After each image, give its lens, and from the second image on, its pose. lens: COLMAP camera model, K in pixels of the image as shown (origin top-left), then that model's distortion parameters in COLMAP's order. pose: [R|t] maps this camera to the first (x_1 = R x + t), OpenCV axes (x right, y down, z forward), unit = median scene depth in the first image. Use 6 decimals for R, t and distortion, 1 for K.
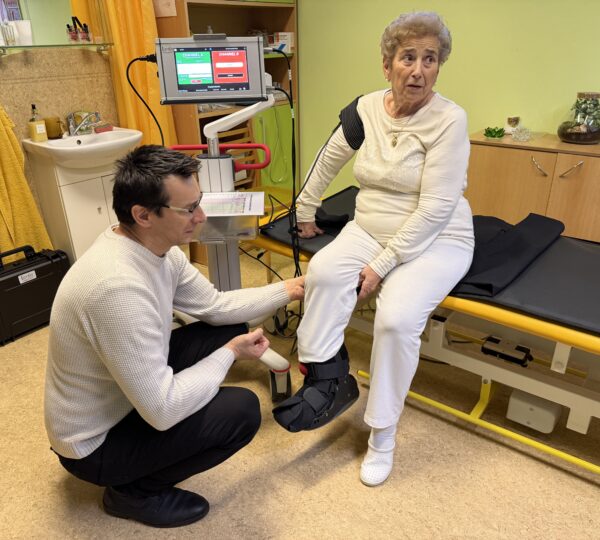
lens RADIAL K [[498.5, 0, 294.6], [0, 498.5, 270.3], [0, 0, 1]] dist [0.062974, -0.087709]
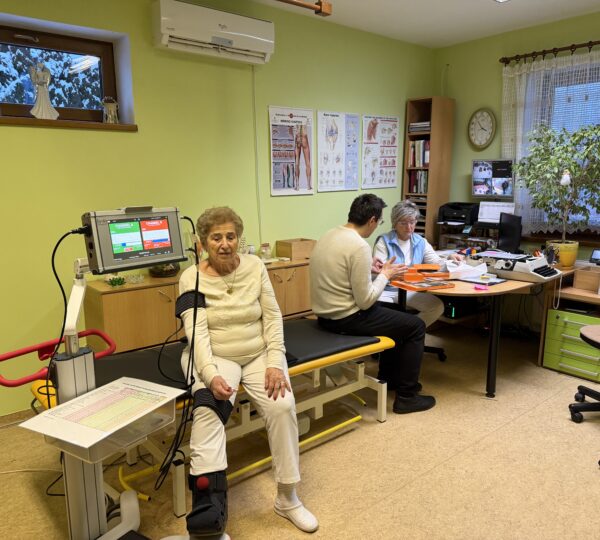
lens RADIAL K [[518.7, 0, 300.0], [0, 518.7, 270.0], [0, 0, 1]] dist [0.078402, -0.117267]
pose [[0.222560, -0.128877, 0.966363, -0.785579], [0.426874, 0.904037, 0.022253, -0.140956], [-0.876496, 0.407562, 0.256217, 0.291262]]
